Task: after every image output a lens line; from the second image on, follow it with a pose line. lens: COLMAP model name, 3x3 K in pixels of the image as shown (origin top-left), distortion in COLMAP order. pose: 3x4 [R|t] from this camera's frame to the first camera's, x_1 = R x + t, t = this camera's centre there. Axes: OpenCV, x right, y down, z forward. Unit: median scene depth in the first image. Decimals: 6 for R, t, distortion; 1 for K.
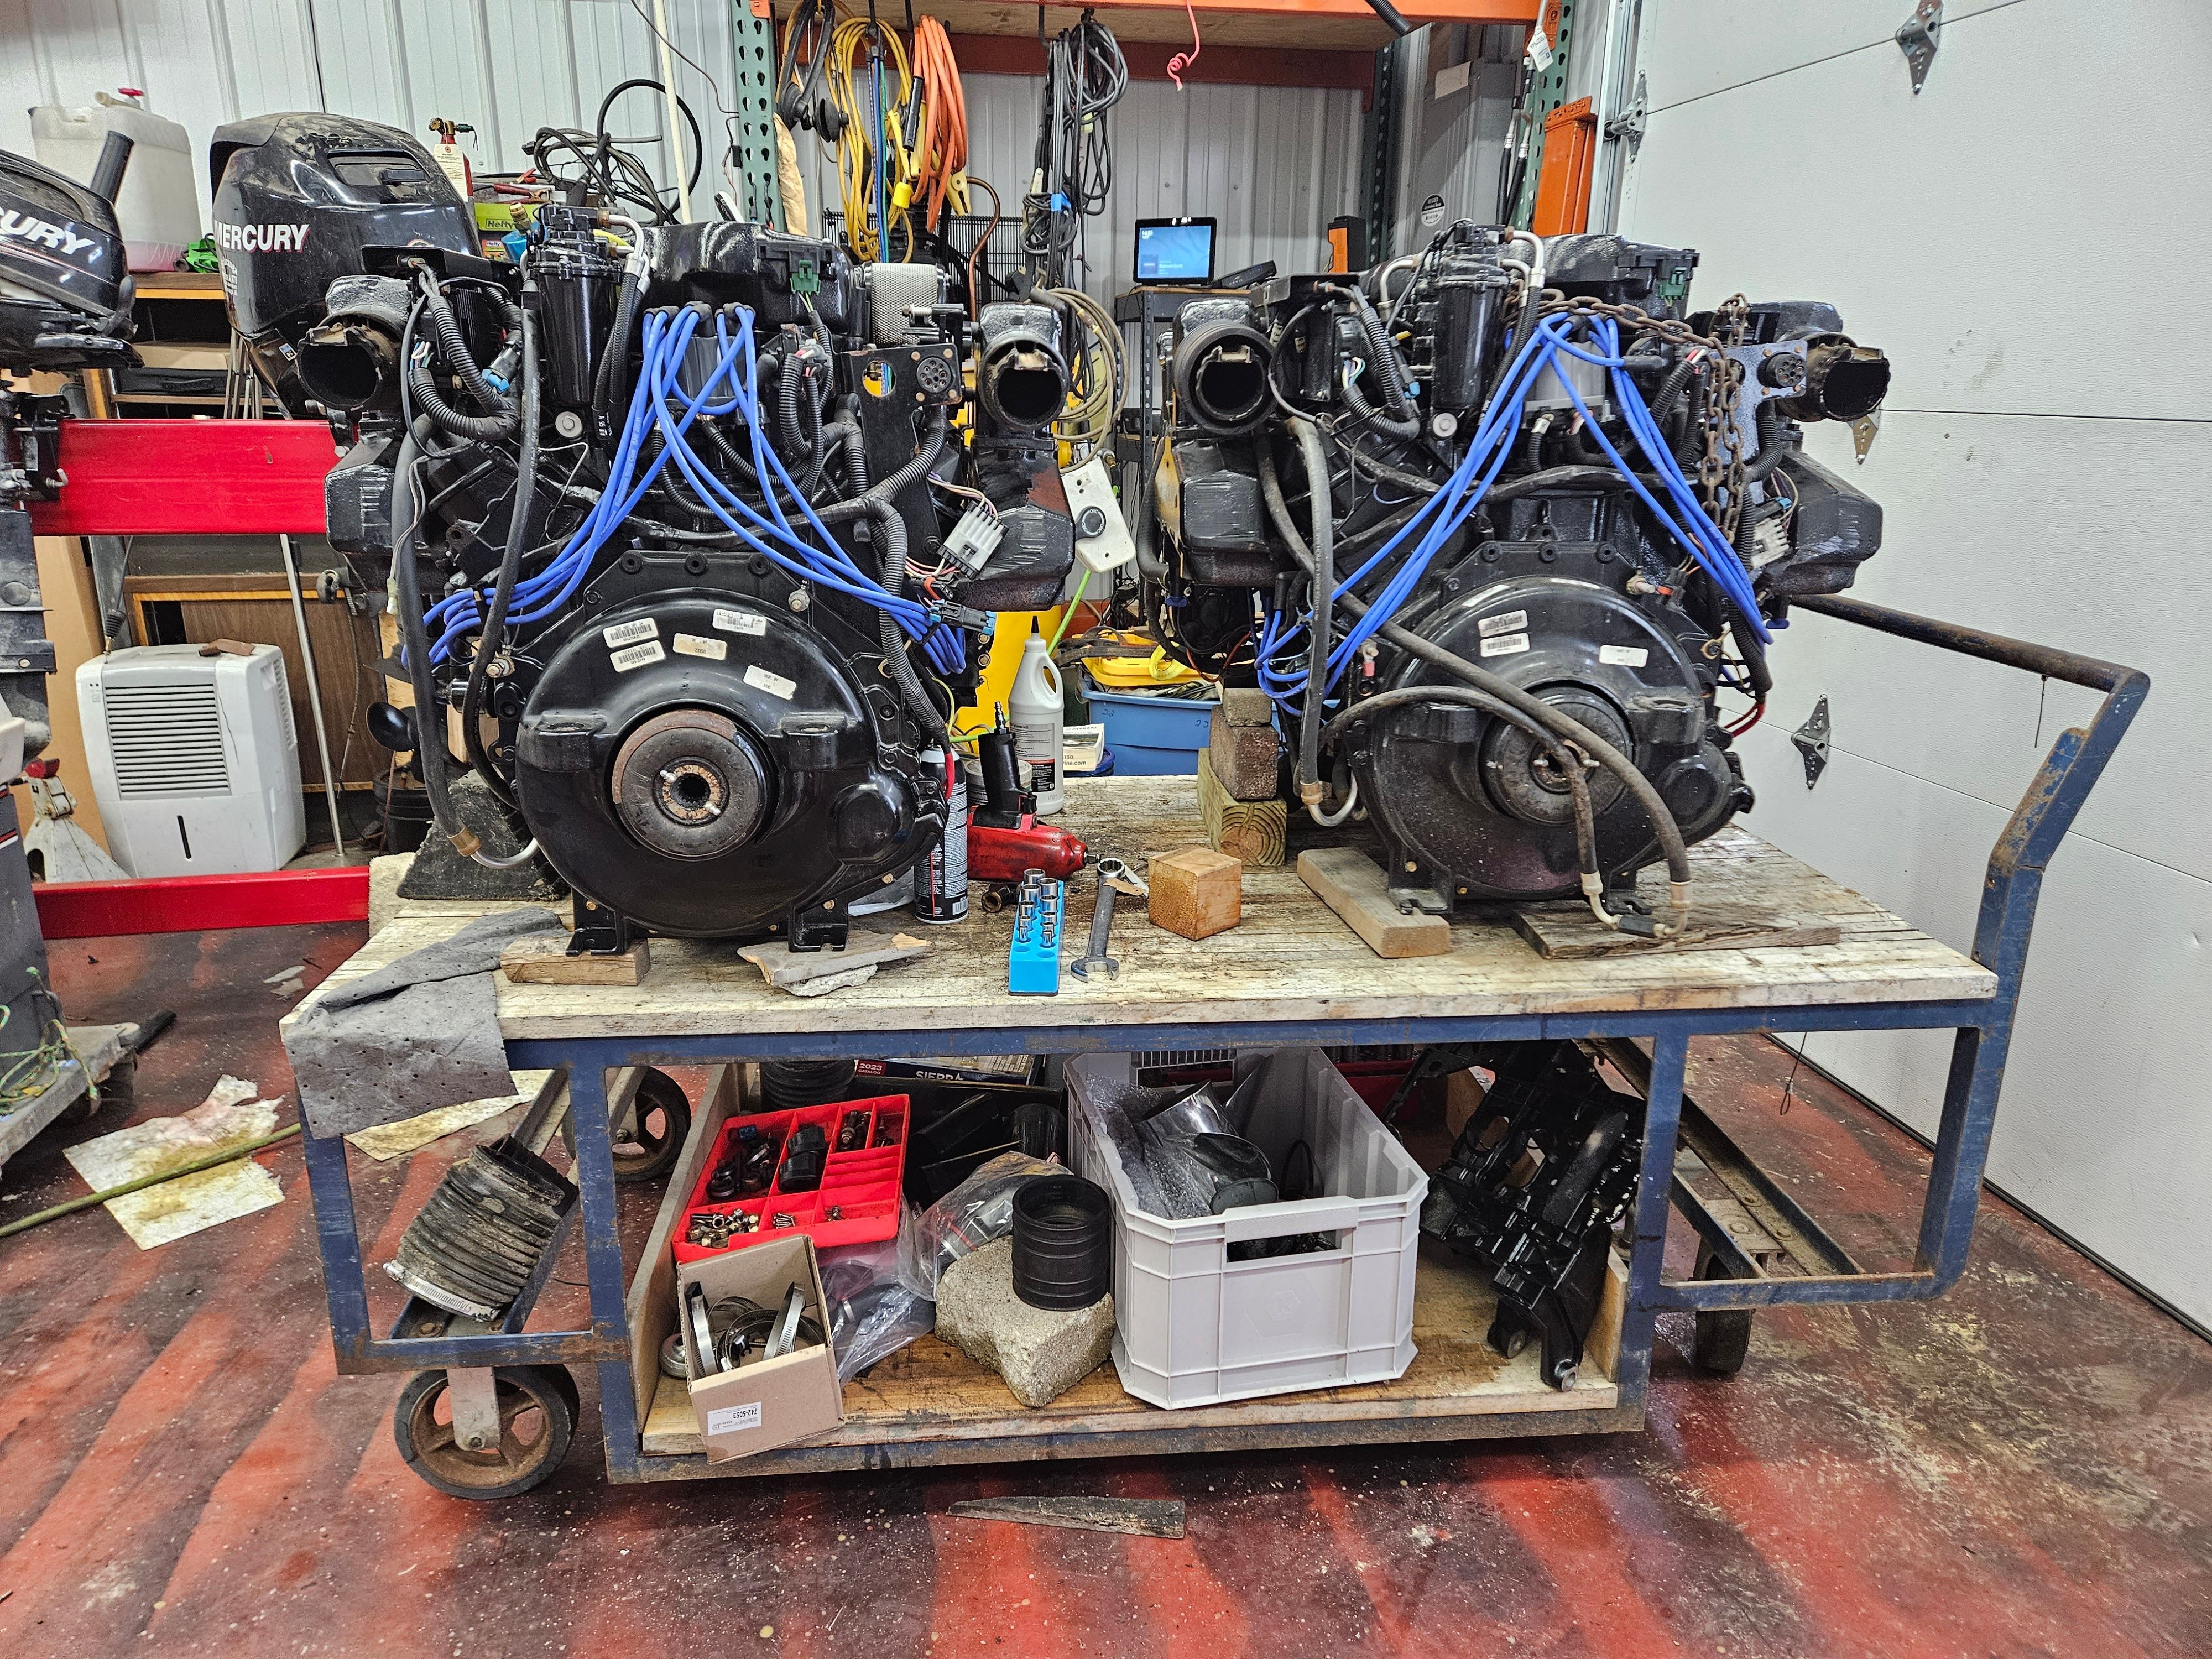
lens RADIAL K [[1432.5, 0, 1106.0], [0, 1432.5, 829.5], [0, 0, 1]] dist [0.066396, -0.052307]
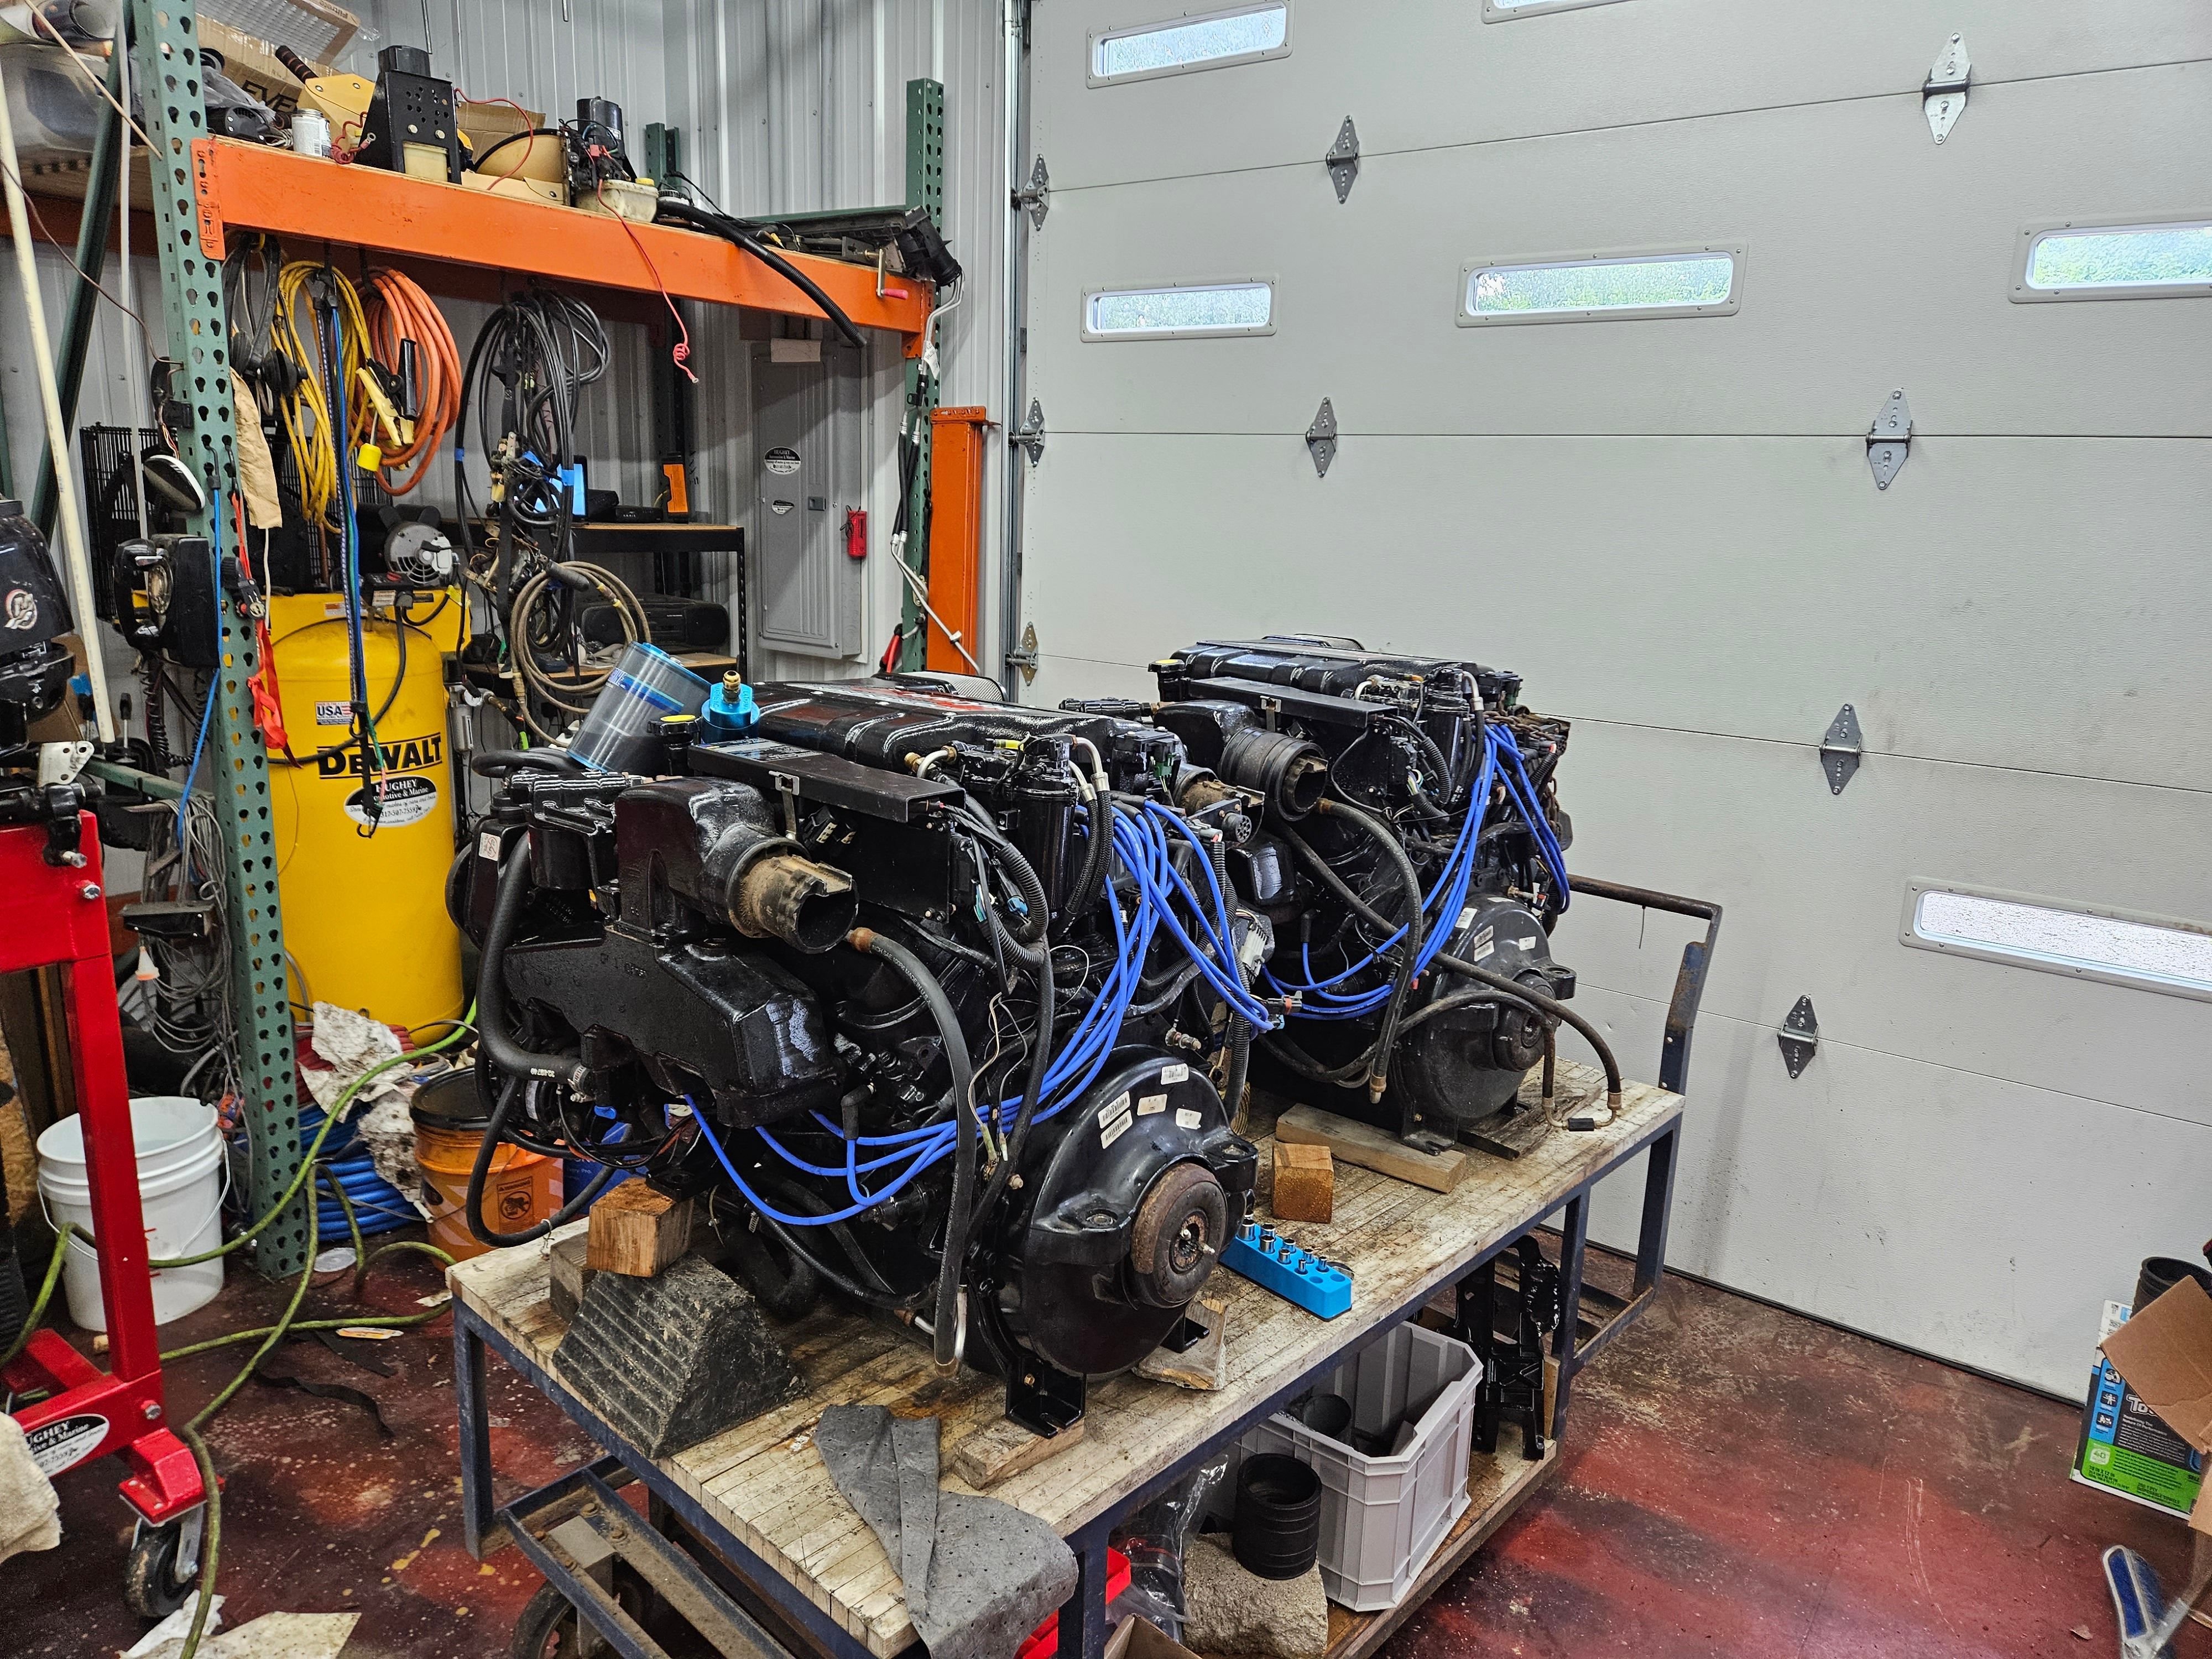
lens RADIAL K [[1432.5, 0, 1106.0], [0, 1432.5, 829.5], [0, 0, 1]] dist [0.066396, -0.052307]
pose [[0.740666, -0.129711, 0.659234, -0.909341], [0.169898, 0.985457, 0.003014, -0.311187], [-0.650038, 0.109770, 0.751932, 0.164469]]
